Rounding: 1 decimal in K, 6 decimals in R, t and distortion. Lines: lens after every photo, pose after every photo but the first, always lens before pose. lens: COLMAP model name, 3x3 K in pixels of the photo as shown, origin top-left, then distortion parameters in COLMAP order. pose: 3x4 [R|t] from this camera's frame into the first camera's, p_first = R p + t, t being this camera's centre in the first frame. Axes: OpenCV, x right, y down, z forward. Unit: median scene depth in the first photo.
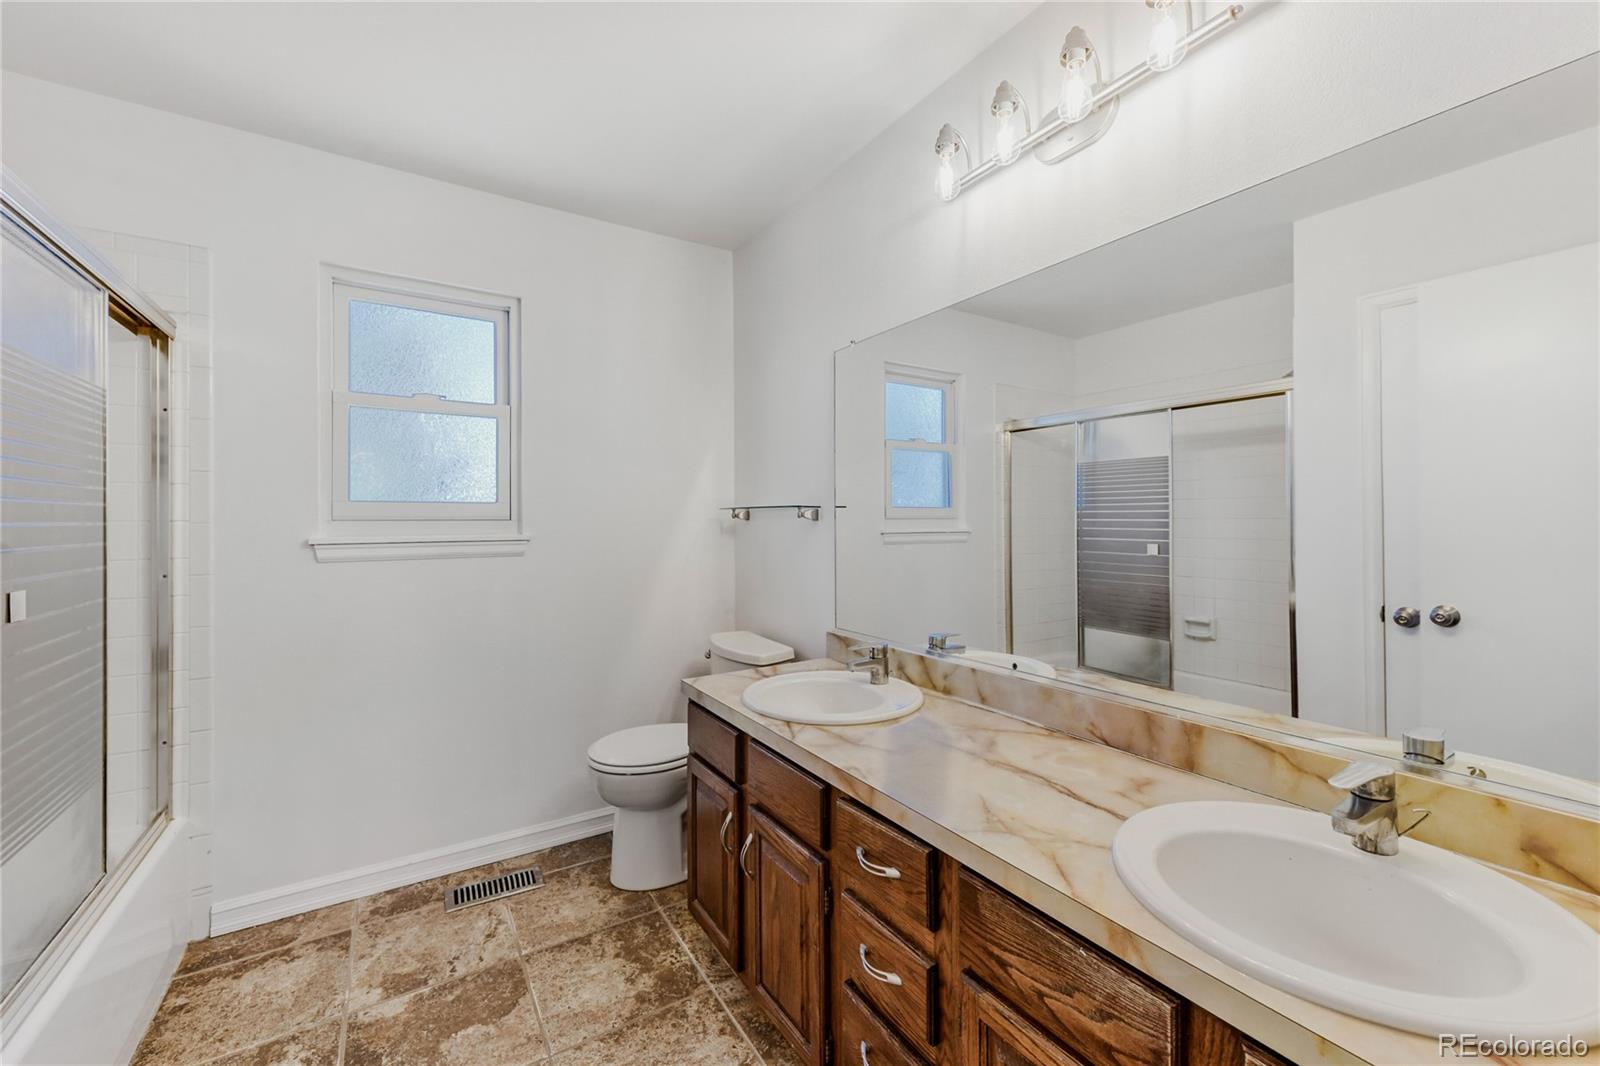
lens RADIAL K [[637.0, 0, 803.6], [0, 637.0, 523.9], [0, 0, 1]] dist [0.006325, -0.002559]
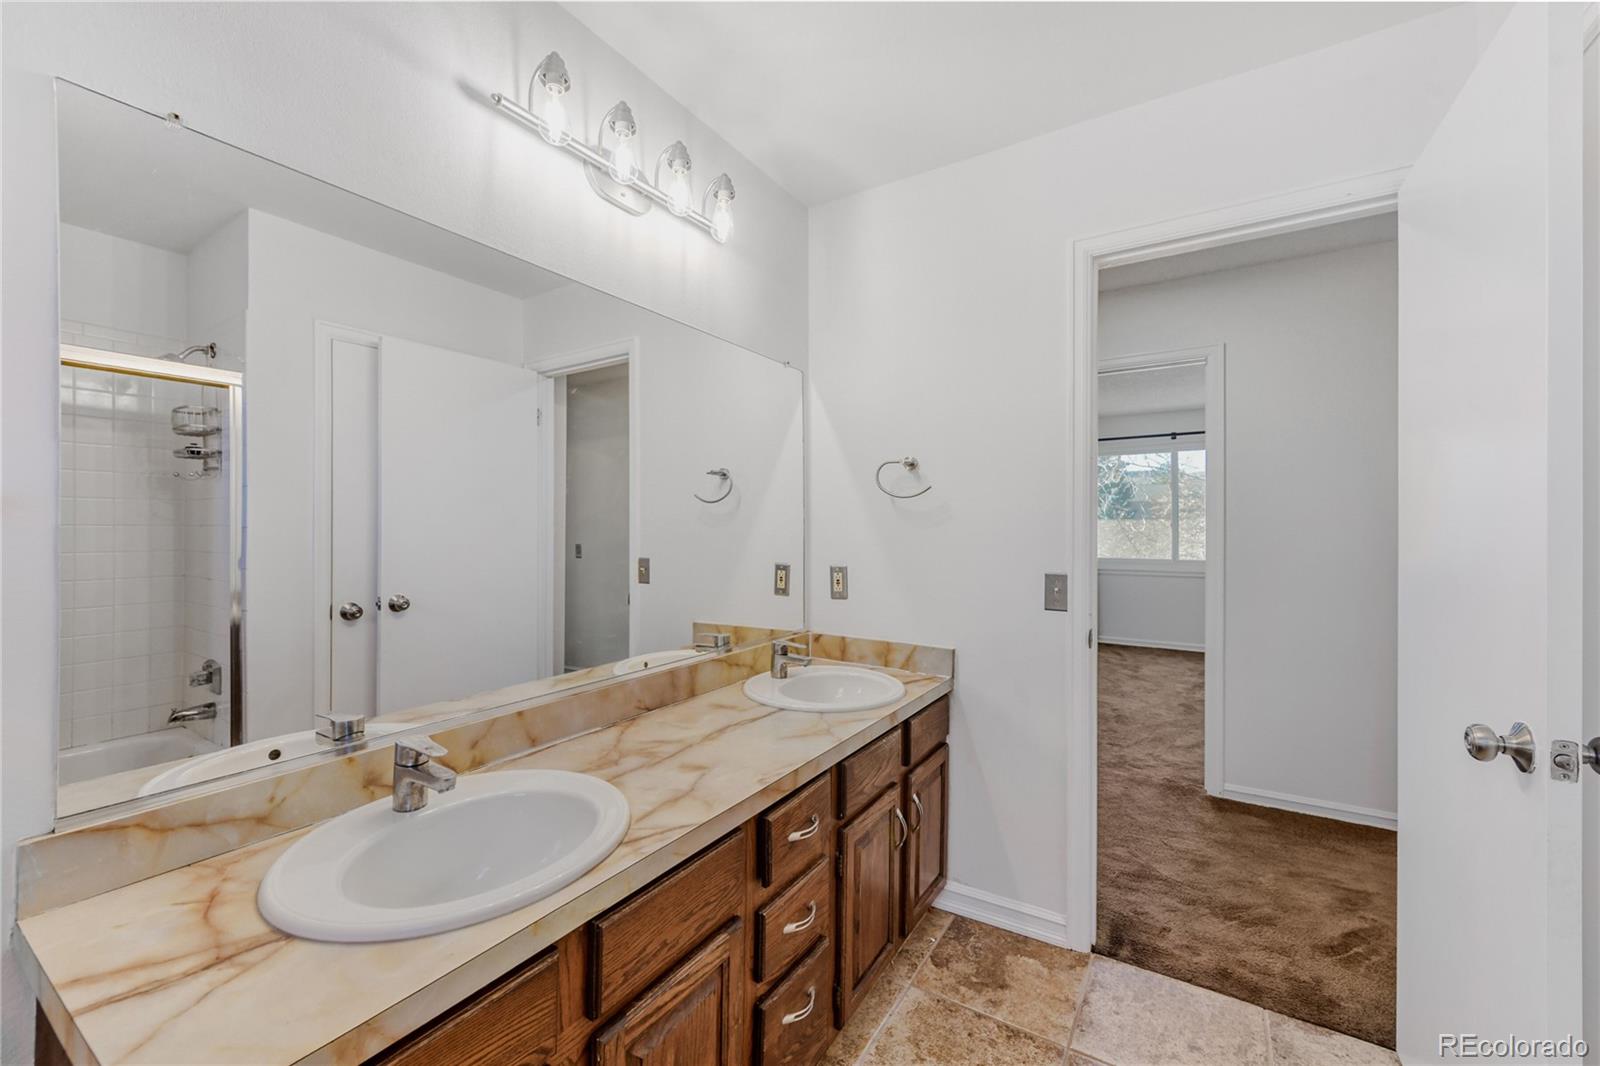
lens RADIAL K [[637.0, 0, 803.2], [0, 637.0, 531.2], [0, 0, 1]] dist [0.006325, -0.002559]
pose [[-0.429328, 0.010992, 0.903082, -0.747642], [0.016614, 0.999853, -0.004272, 0.007694], [-0.902996, 0.013169, -0.429448, 1.218465]]
